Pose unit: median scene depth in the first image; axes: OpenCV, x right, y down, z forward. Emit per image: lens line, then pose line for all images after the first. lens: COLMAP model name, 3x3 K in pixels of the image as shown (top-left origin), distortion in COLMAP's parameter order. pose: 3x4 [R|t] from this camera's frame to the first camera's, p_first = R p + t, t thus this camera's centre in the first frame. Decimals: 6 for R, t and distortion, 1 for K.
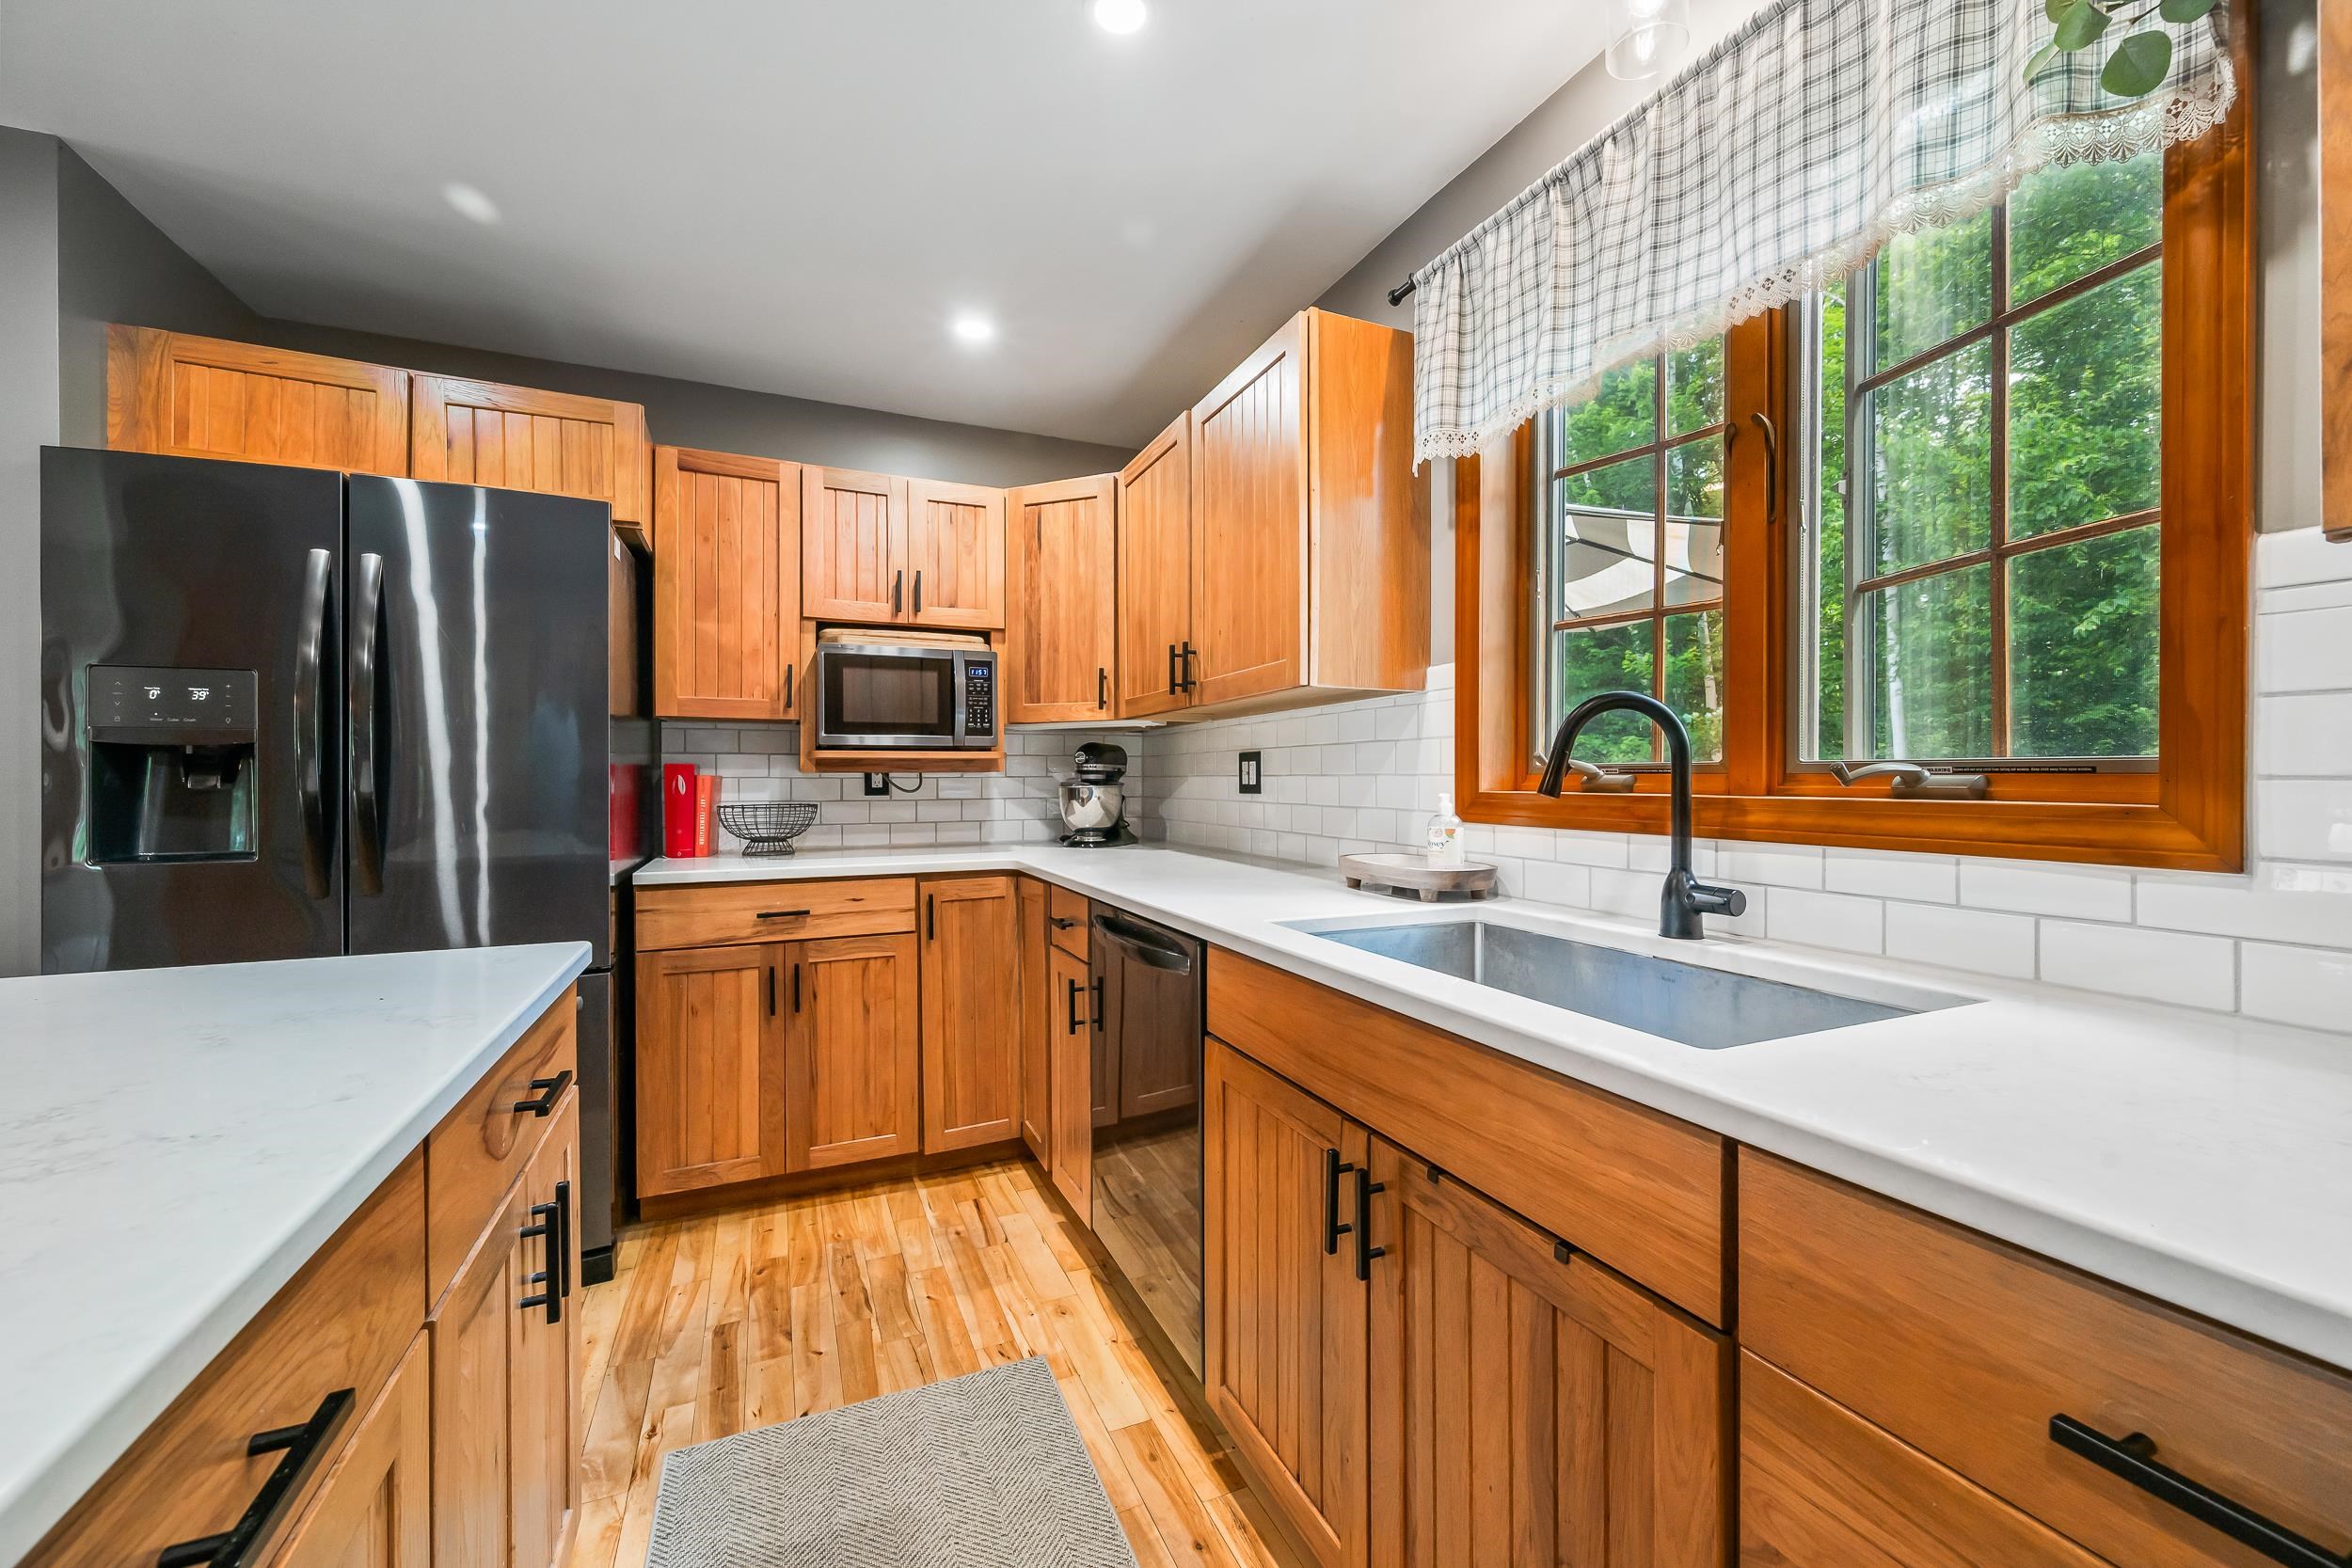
lens RADIAL K [[923.8, 0, 1177.8], [0, 923.8, 777.0], [0, 0, 1]] dist [-0.000361, -0.000259]
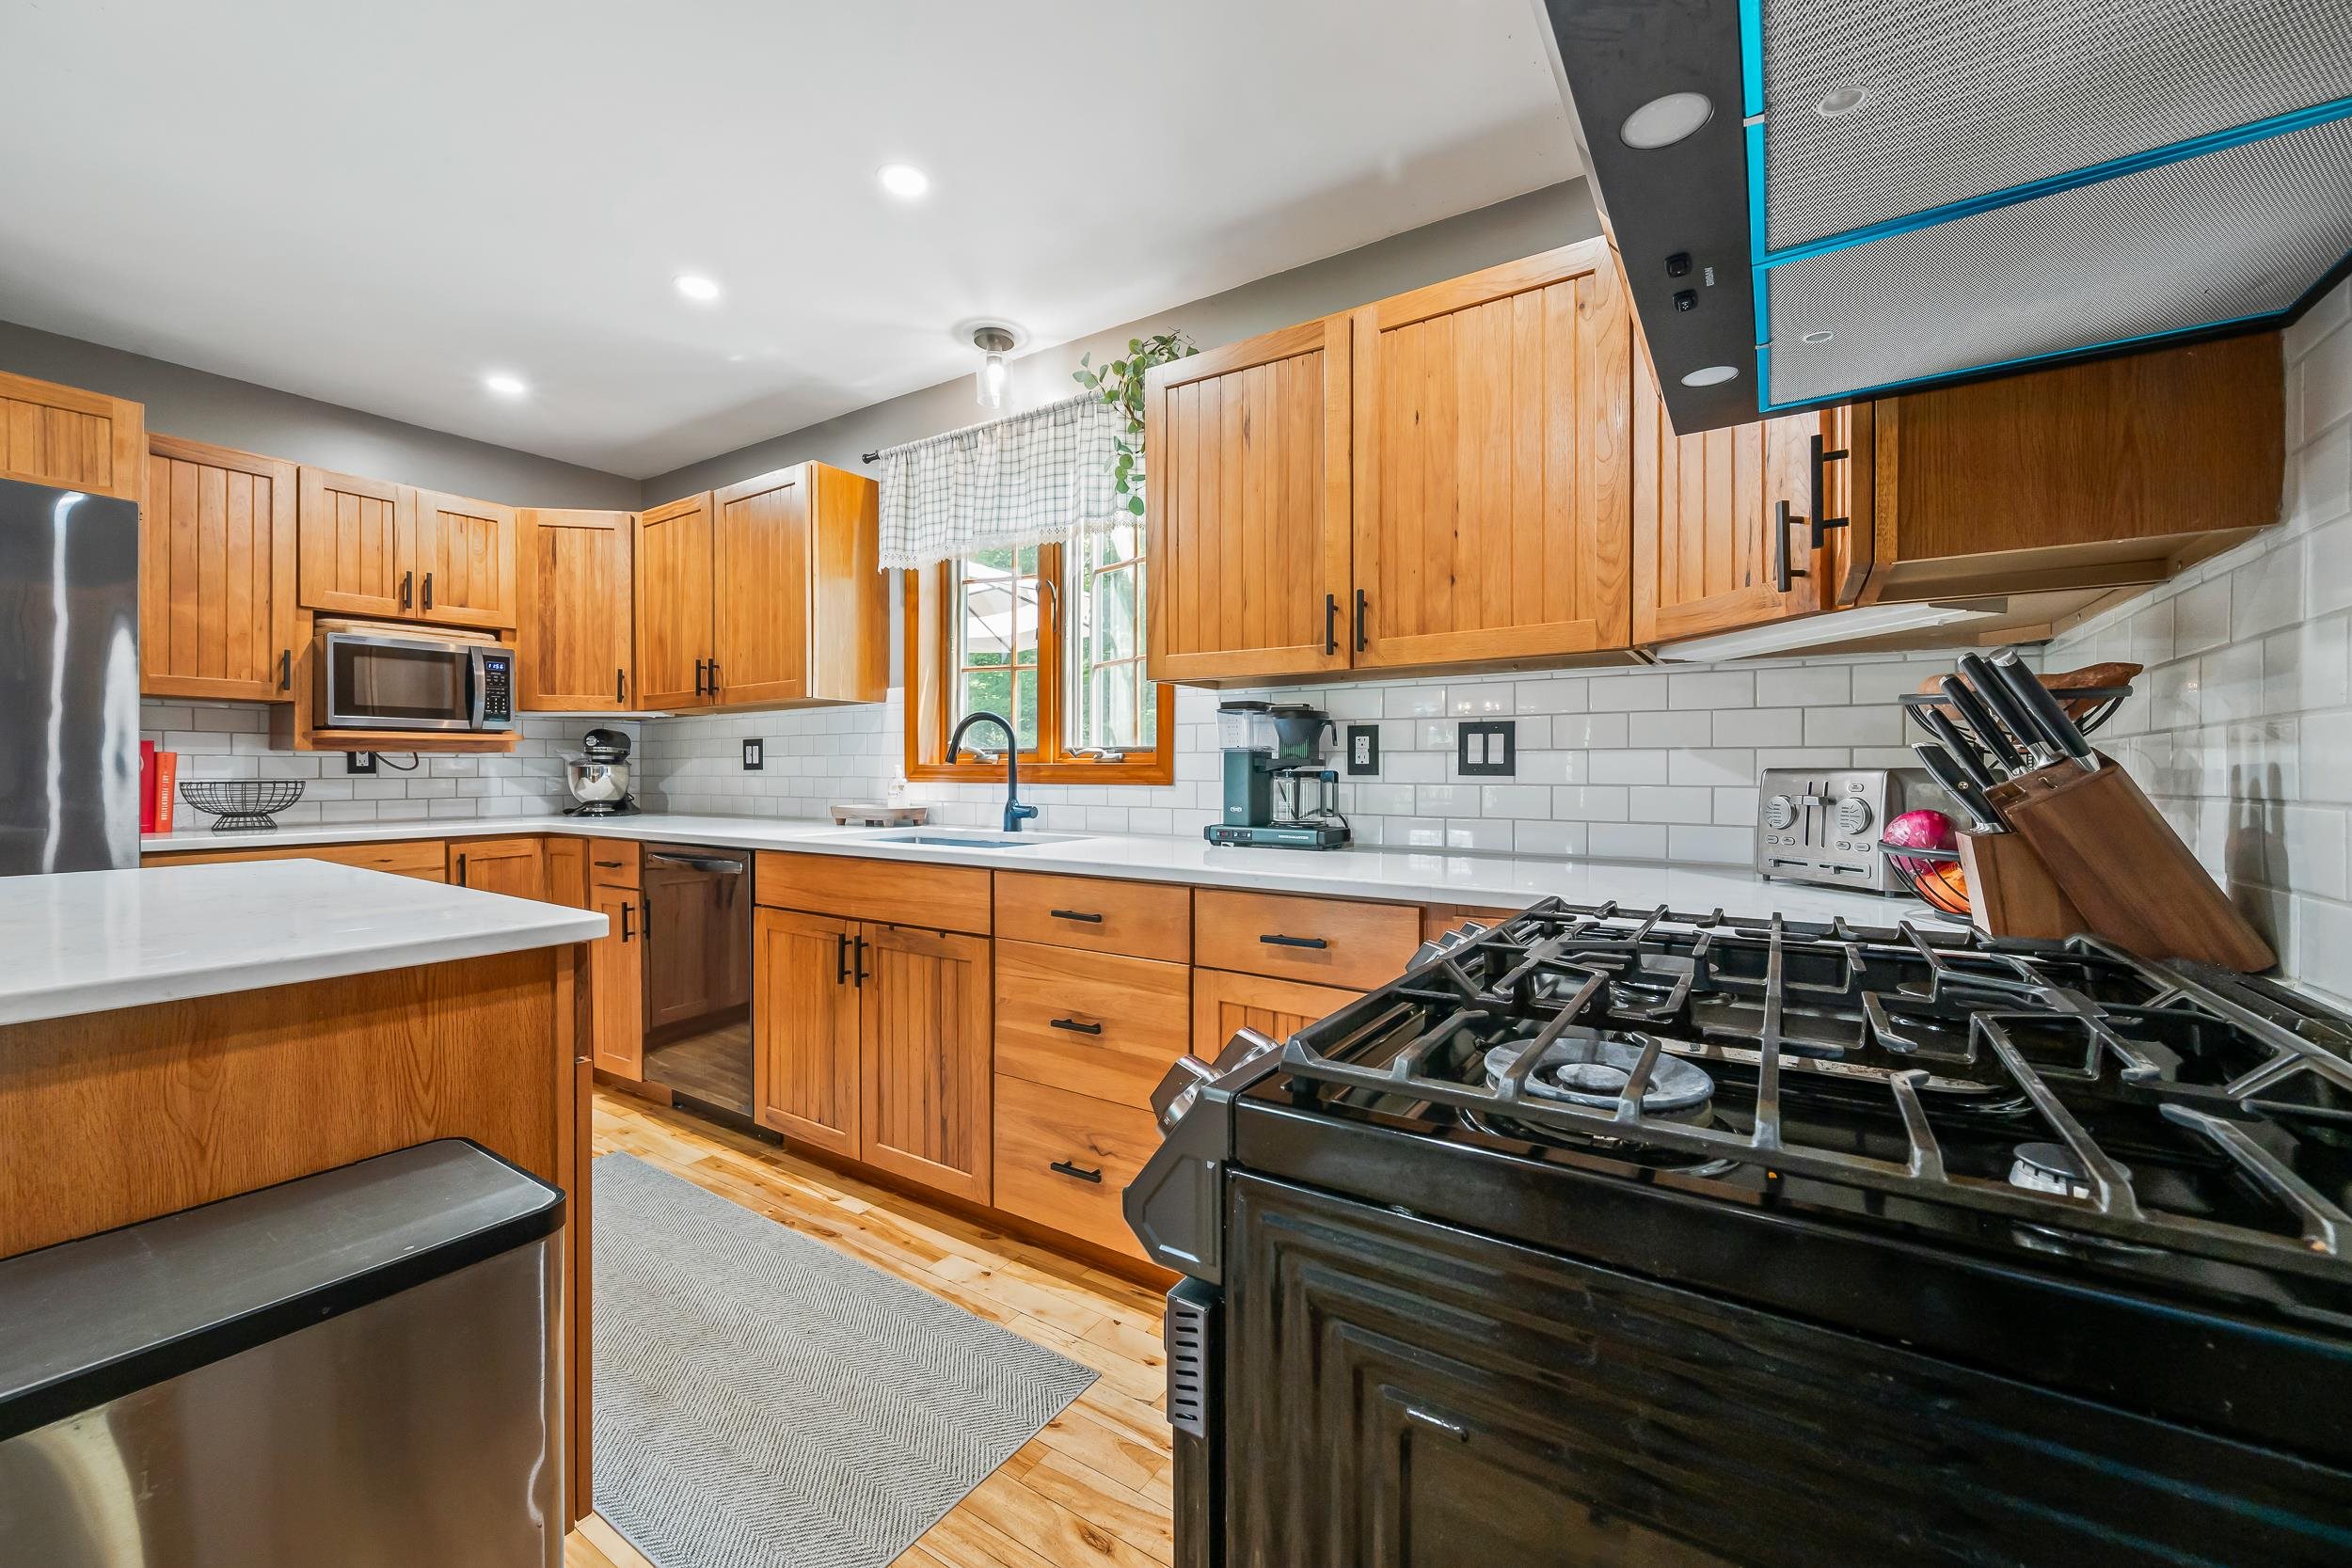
lens RADIAL K [[923.8, 0, 1185.0], [0, 923.8, 778.3], [0, 0, 1]] dist [-0.000361, -0.000259]
pose [[0.837508, -0.004105, 0.546410, -0.175261], [-0.000888, 0.999960, 0.008874, 0.023460], [-0.546425, -0.007917, 0.837471, -0.631327]]
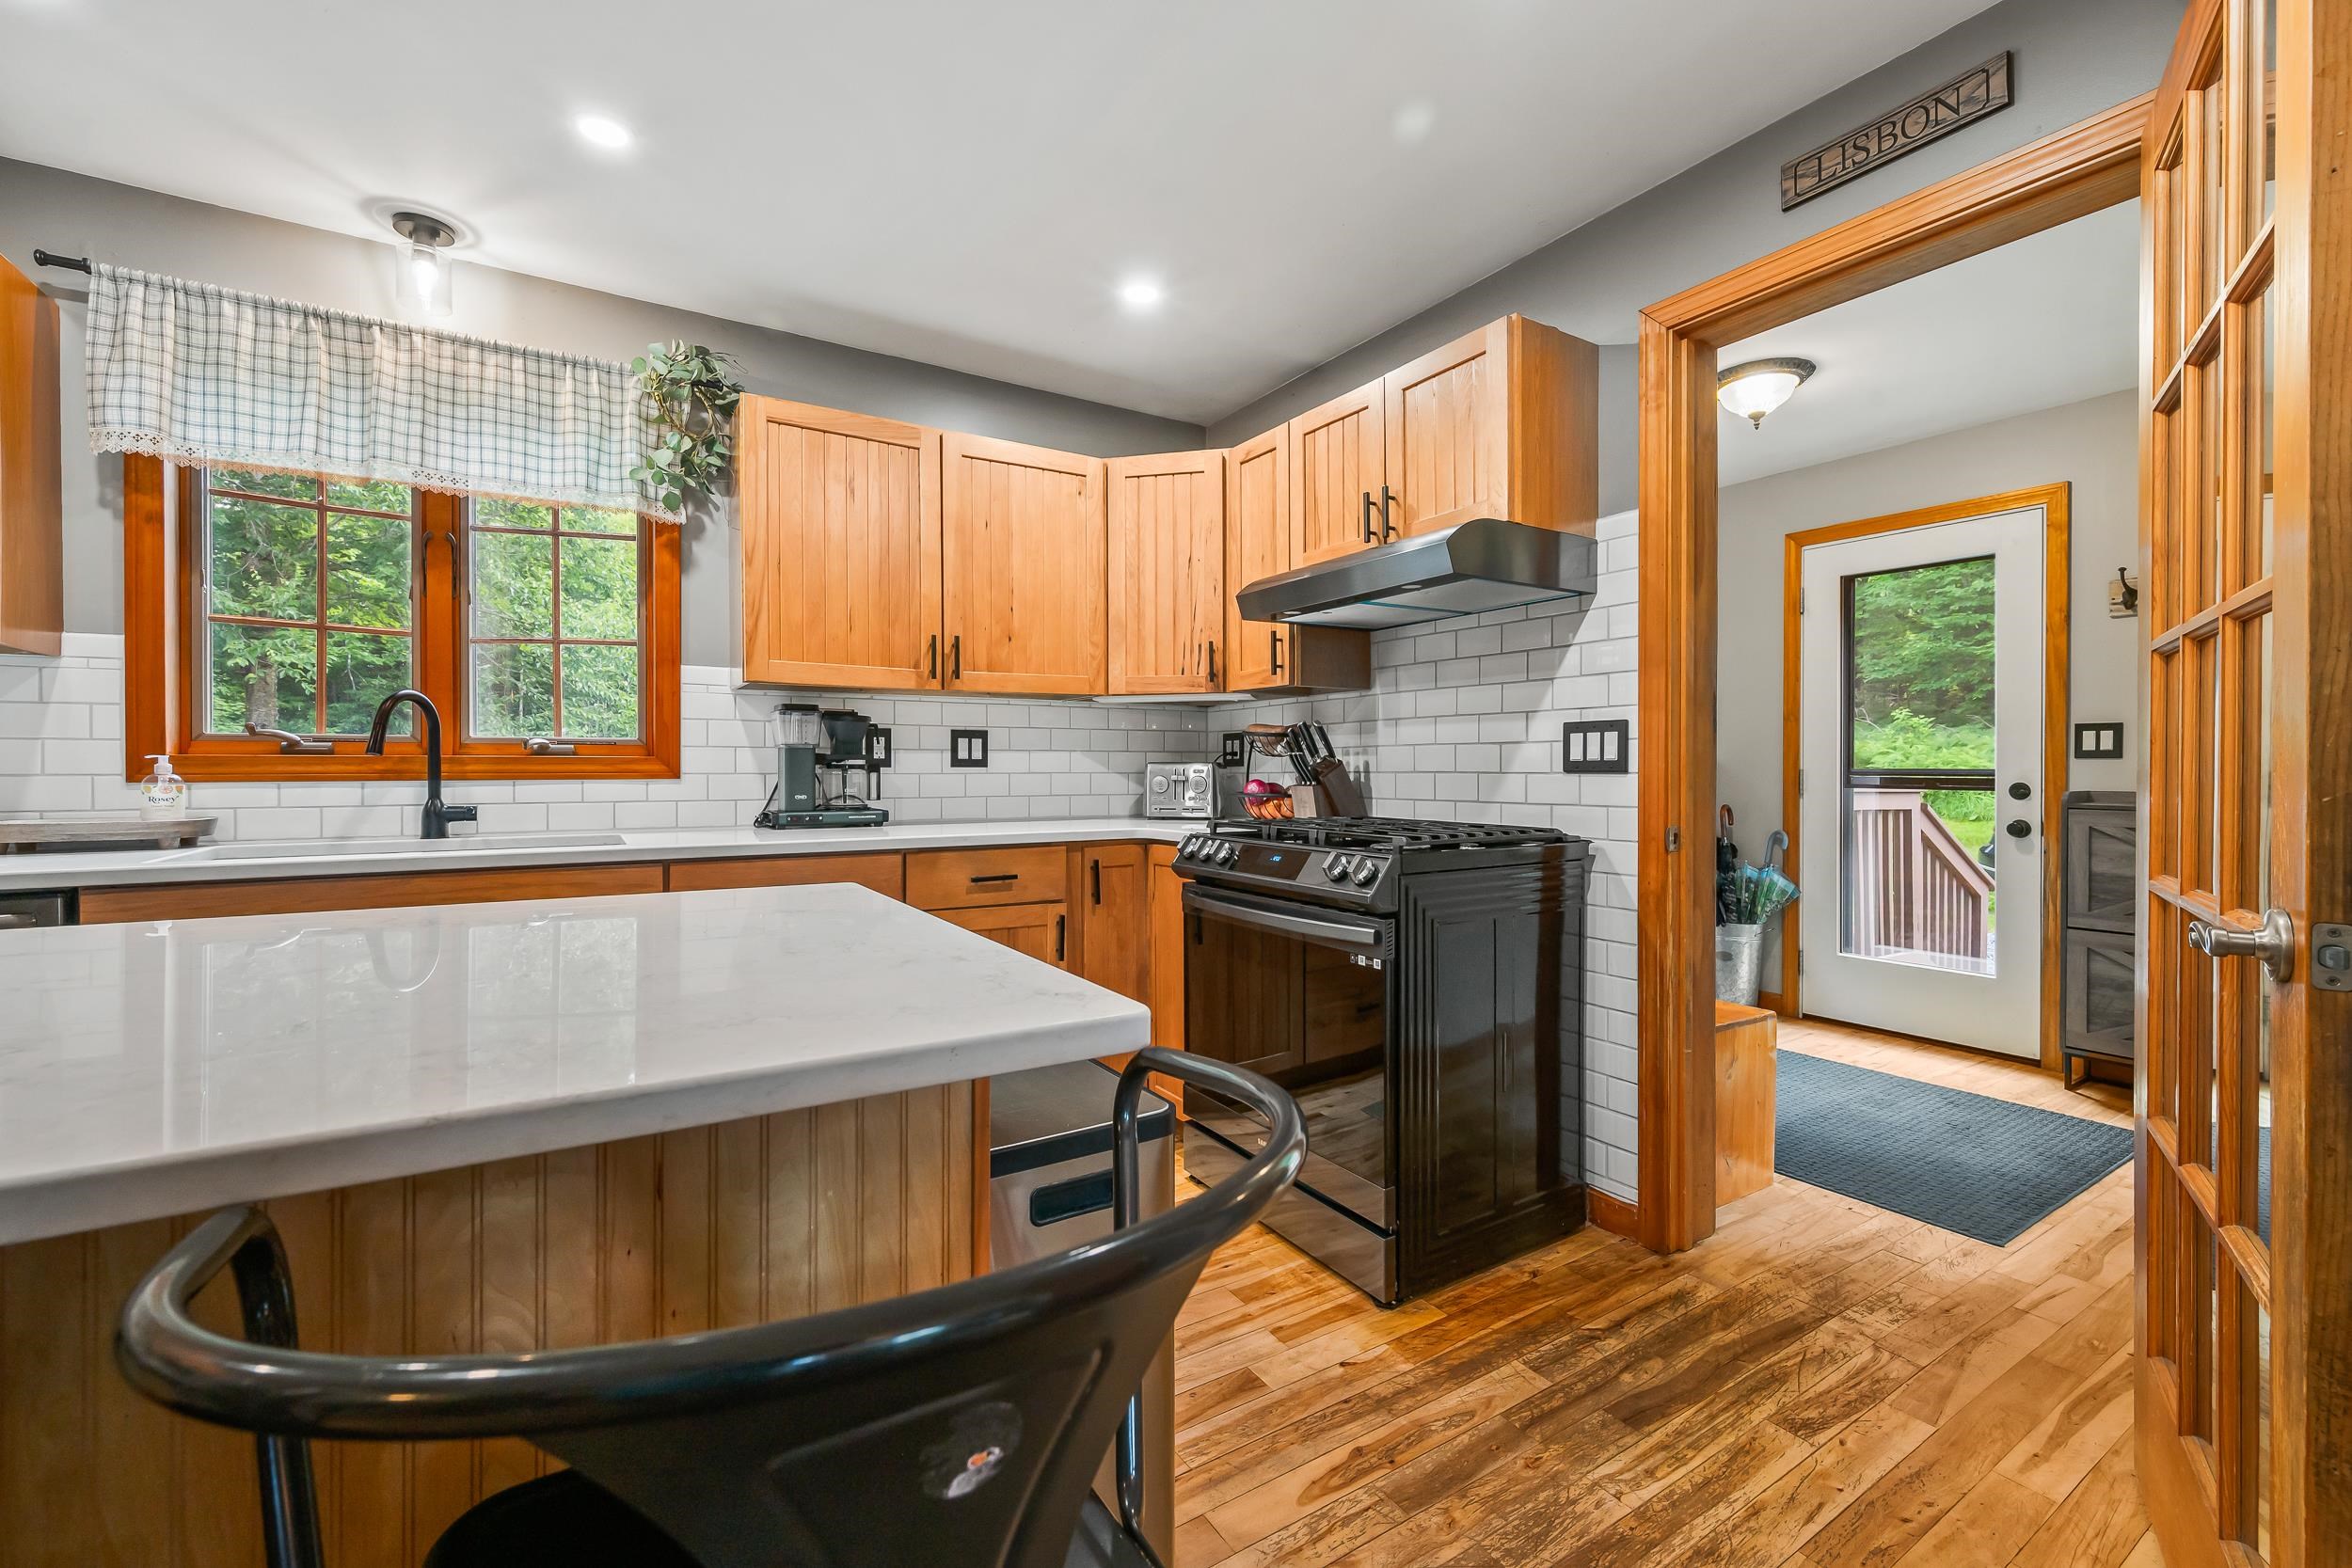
lens RADIAL K [[971.0, 0, 1180.7], [0, 971.0, 772.6], [0, 0, 1]] dist [0.001185, -0.001576]
pose [[-0.145933, -0.004859, 0.989282, -0.937771], [0.000908, 0.999987, 0.005045, 0.030174], [-0.989294, 0.001635, -0.145927, -0.058638]]
